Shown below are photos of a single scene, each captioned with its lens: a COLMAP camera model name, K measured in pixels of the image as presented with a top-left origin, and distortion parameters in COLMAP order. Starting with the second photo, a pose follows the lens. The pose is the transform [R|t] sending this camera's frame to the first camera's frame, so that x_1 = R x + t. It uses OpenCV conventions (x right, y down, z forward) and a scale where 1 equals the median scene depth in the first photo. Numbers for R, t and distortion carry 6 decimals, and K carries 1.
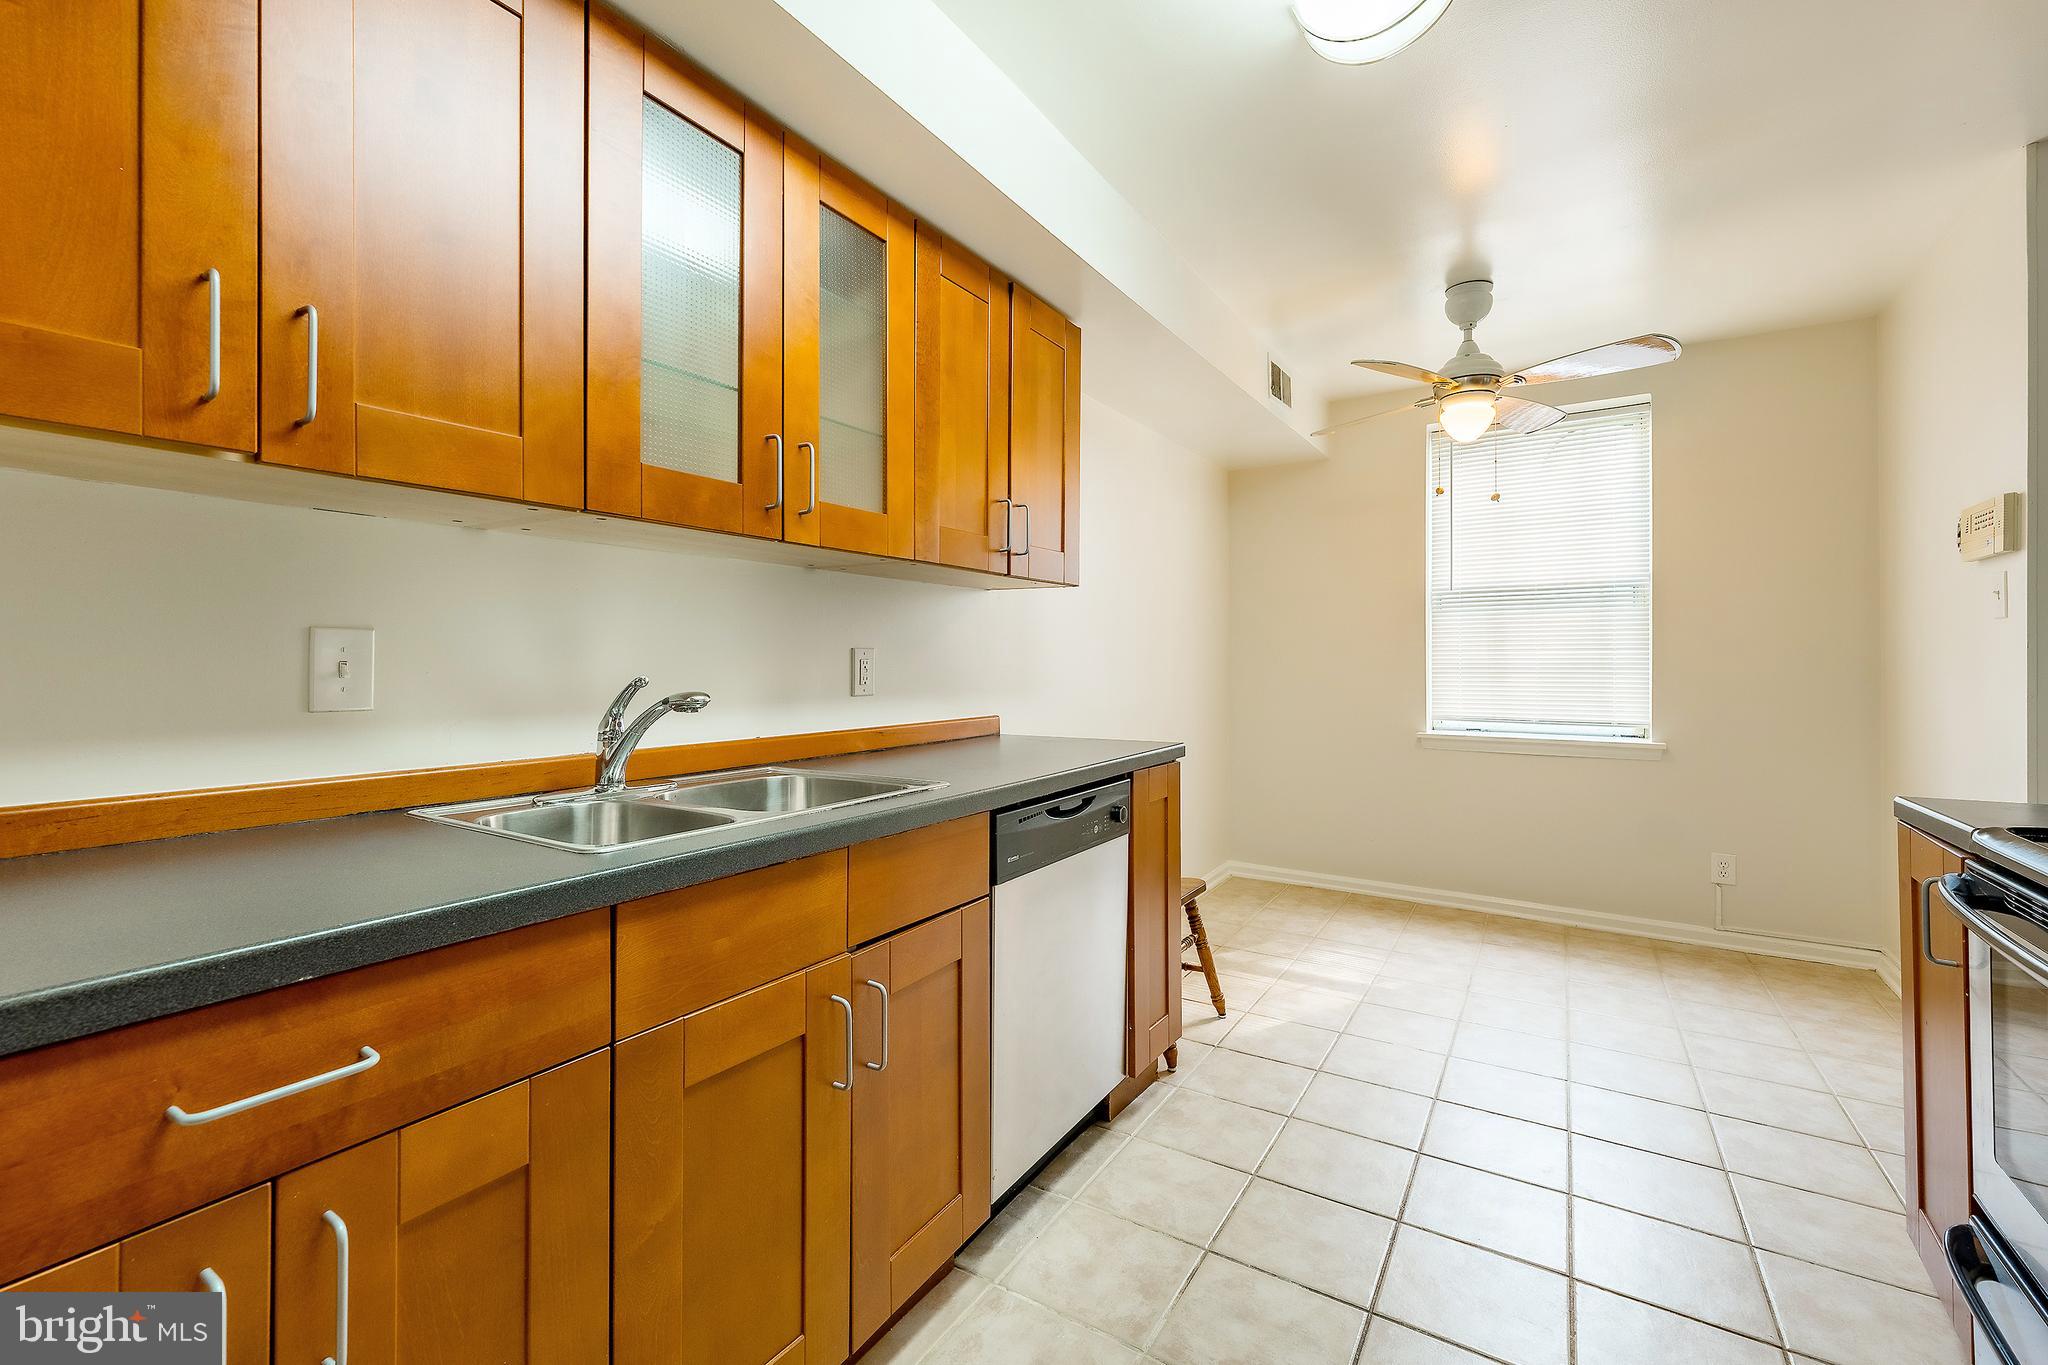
lens RADIAL K [[855.7, 0, 1028.8], [0, 855.7, 658.7], [0, 0, 1]] dist [0.000853, -0.000103]
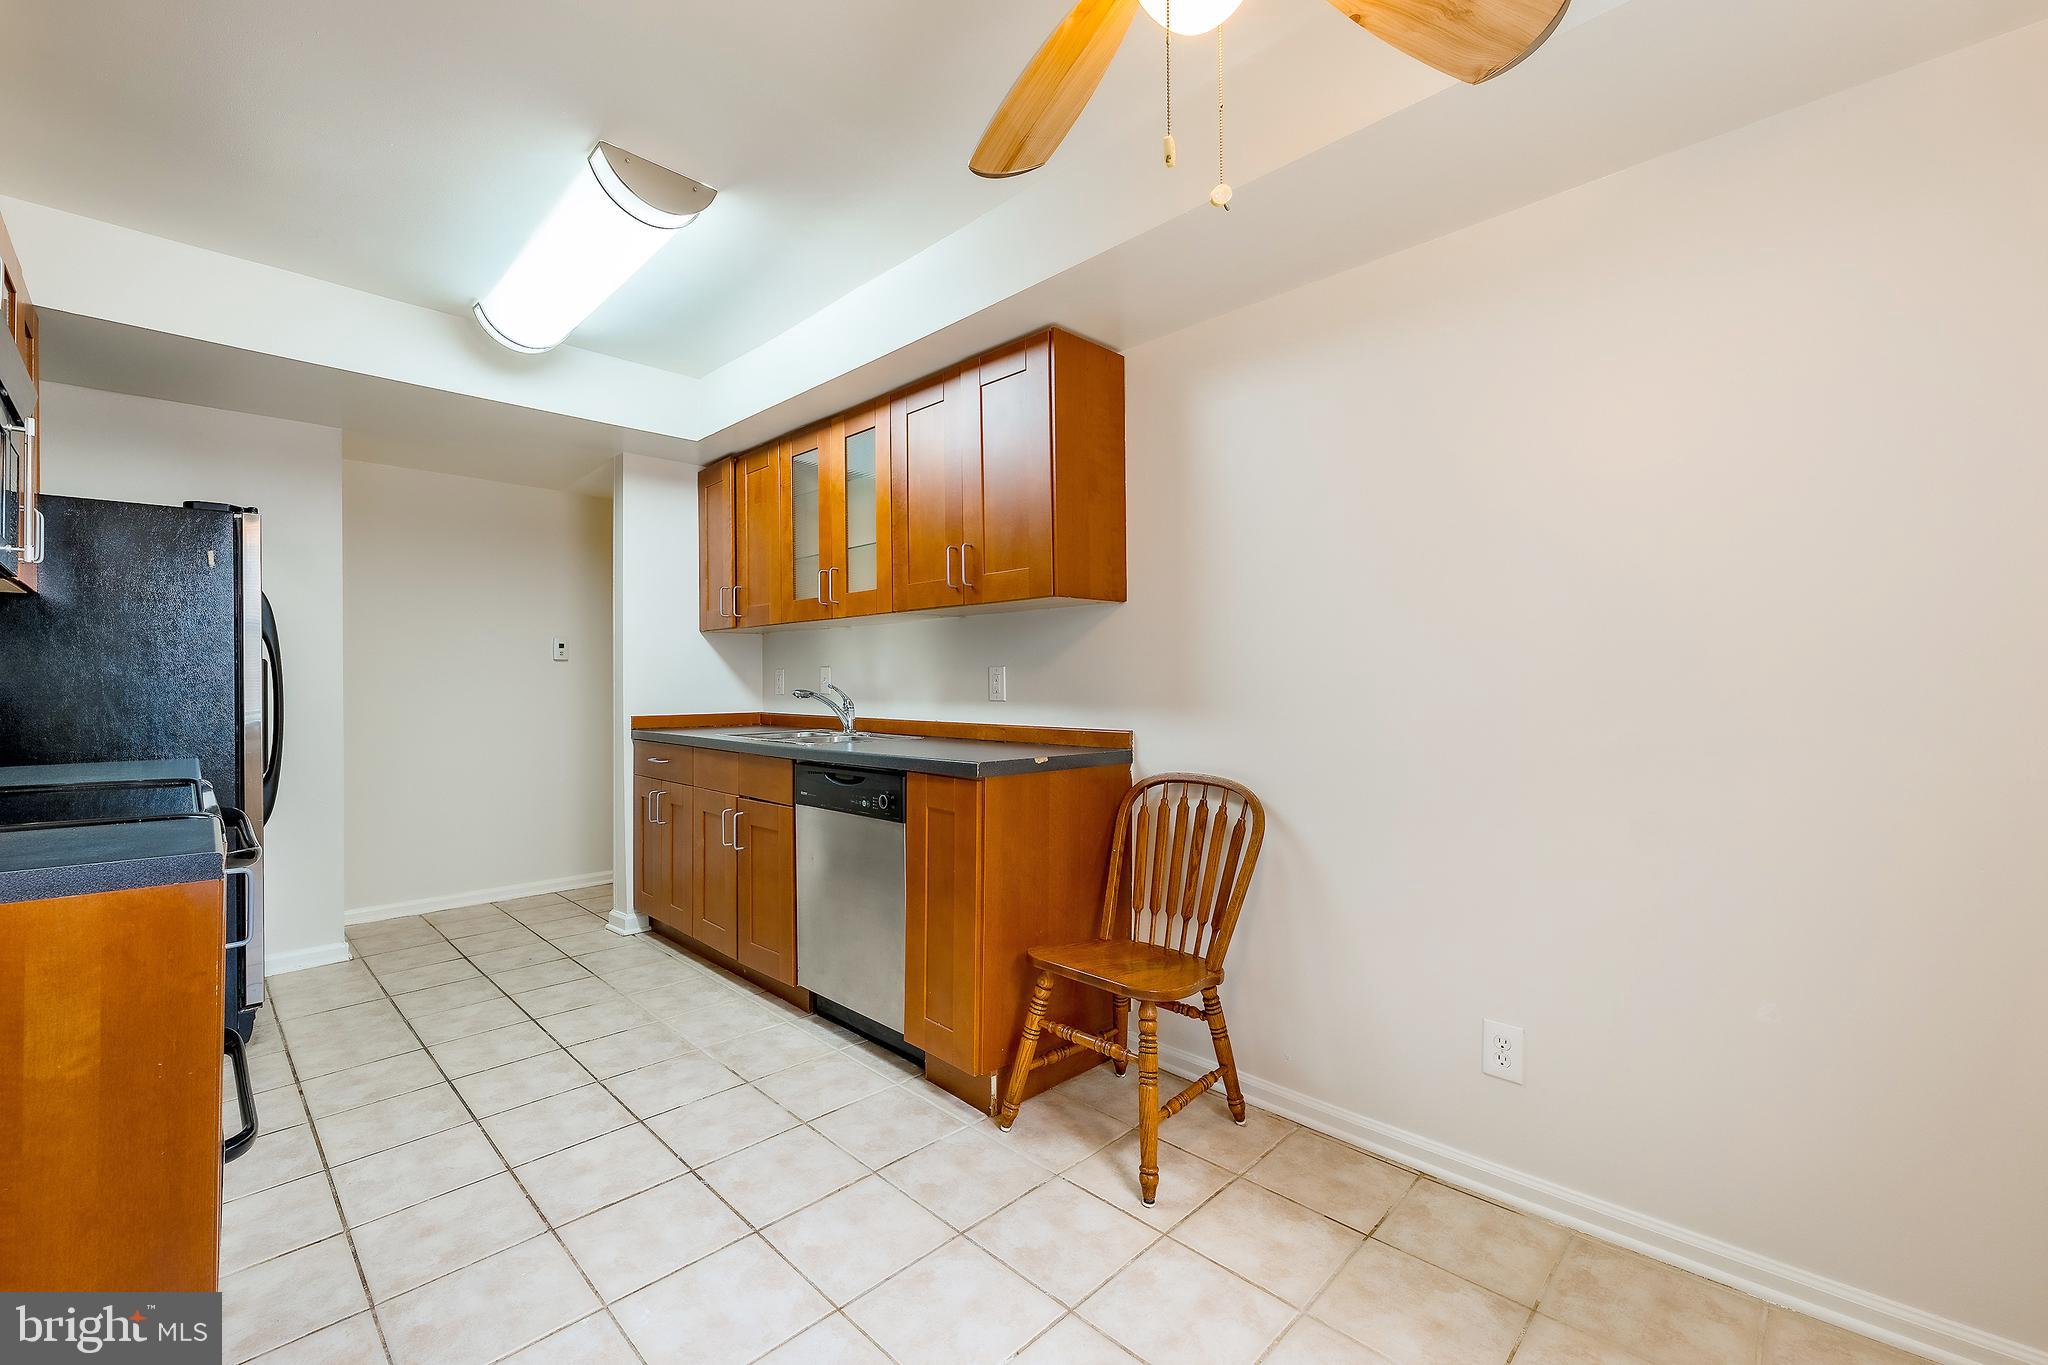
lens RADIAL K [[892.0, 0, 1024.0], [0, 892.0, 682.5], [0, 0, 1]] dist [-0.001286, -0.000173]
pose [[-0.236088, 0.000564, -0.971732, 1.123397], [0.006965, 0.999975, -0.001112, 0.016957], [0.971707, -0.007031, -0.236086, 1.307127]]
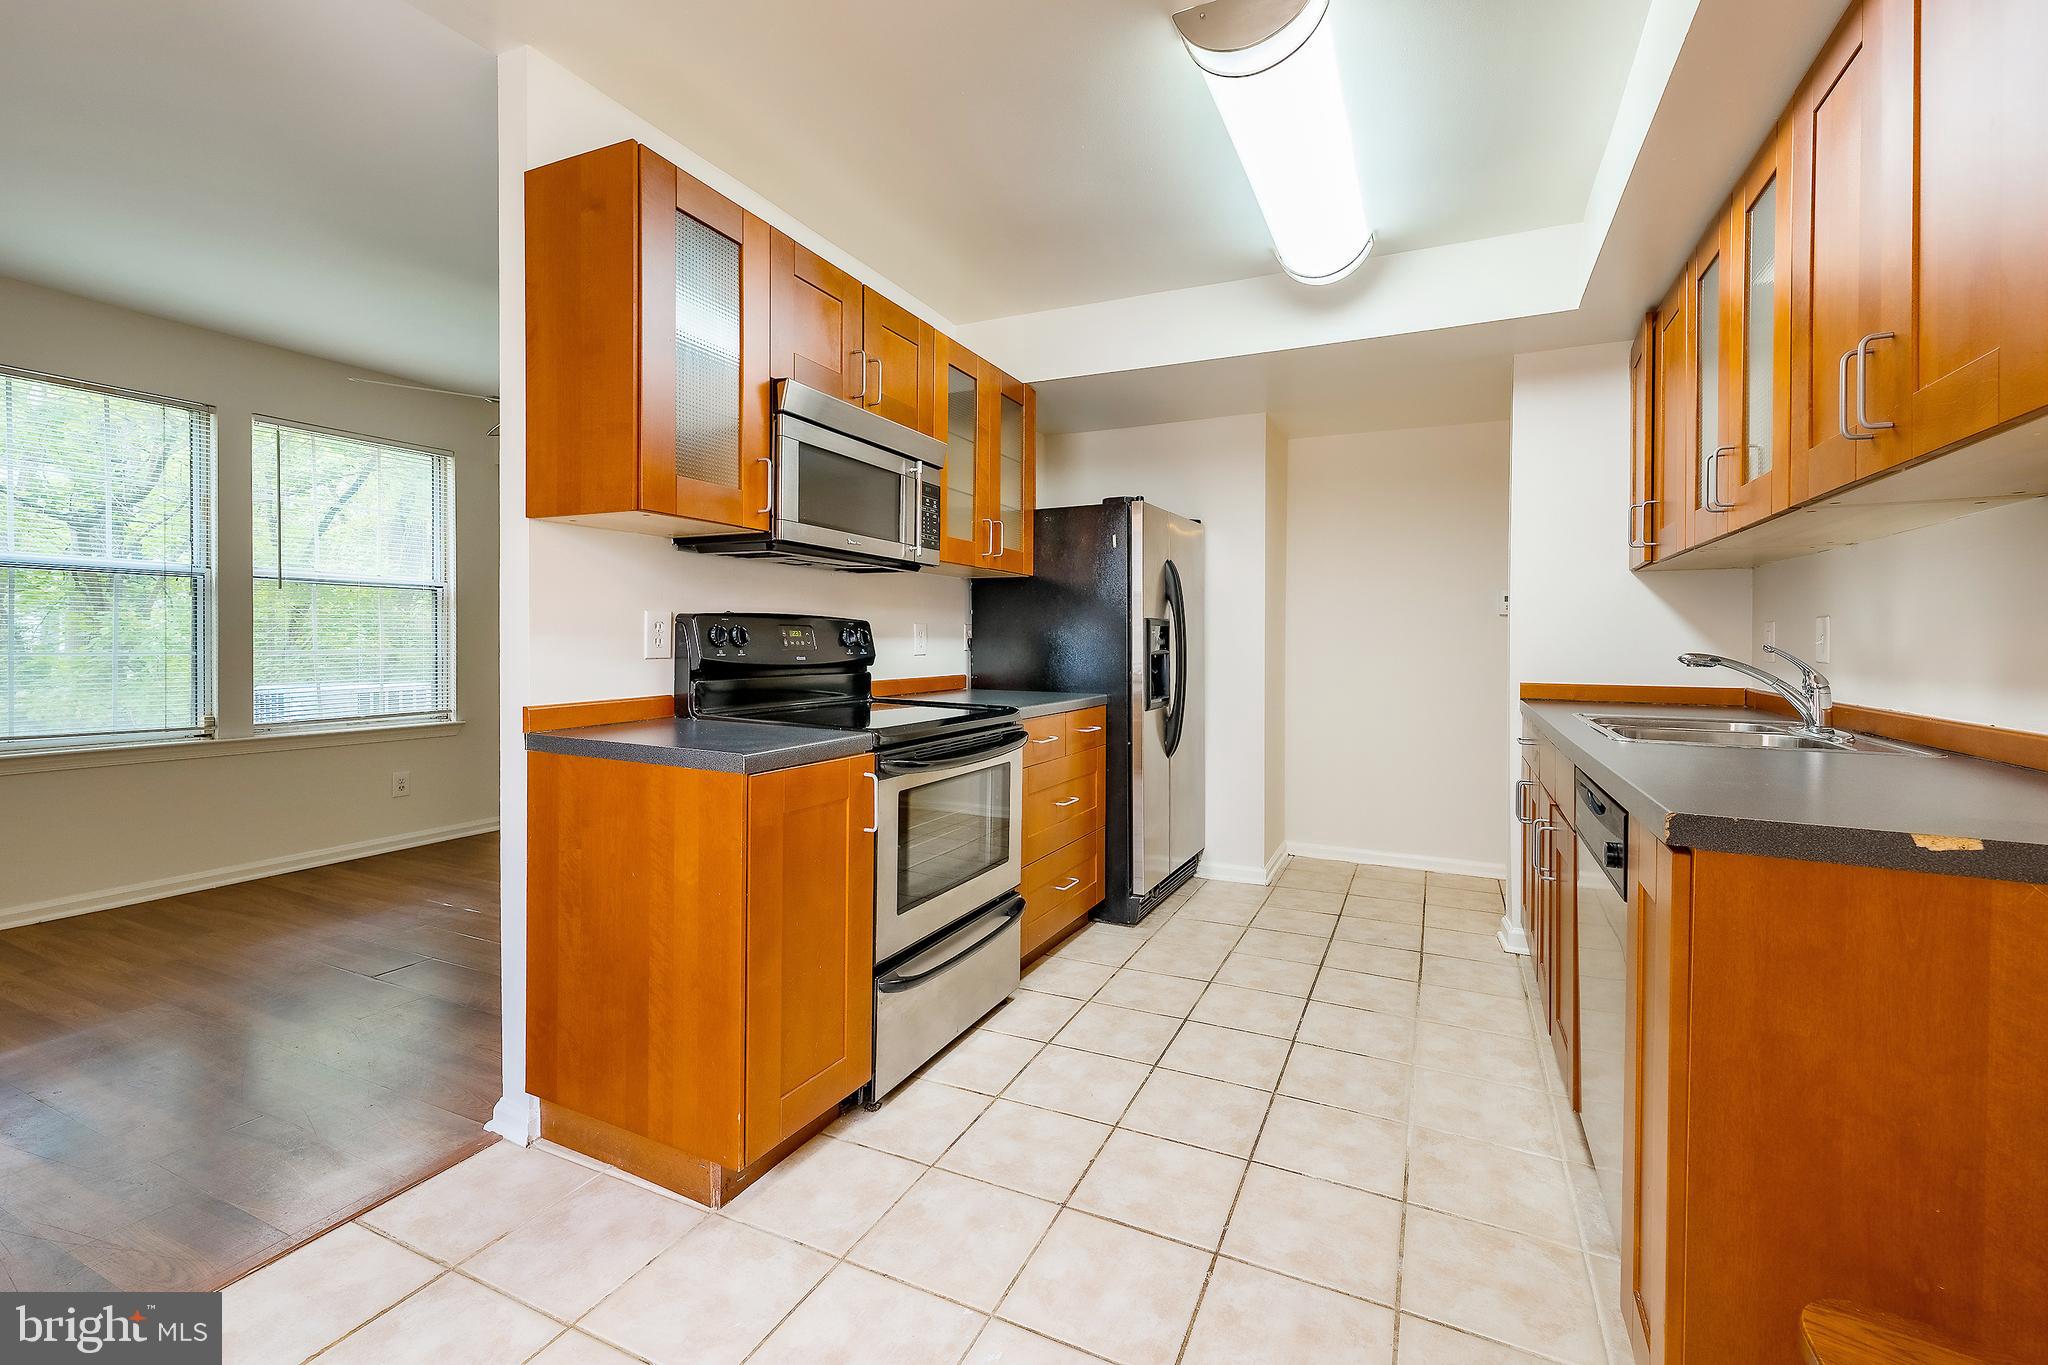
lens RADIAL K [[860.7, 0, 990.2], [0, 860.7, 647.4], [0, 0, 1]] dist [0.009575, 0.000023]
pose [[-0.997712, -0.006410, -0.067302, 0.559877], [-0.006690, 0.999970, 0.003939, 0.020637], [0.067275, 0.004380, -0.997725, 1.440831]]
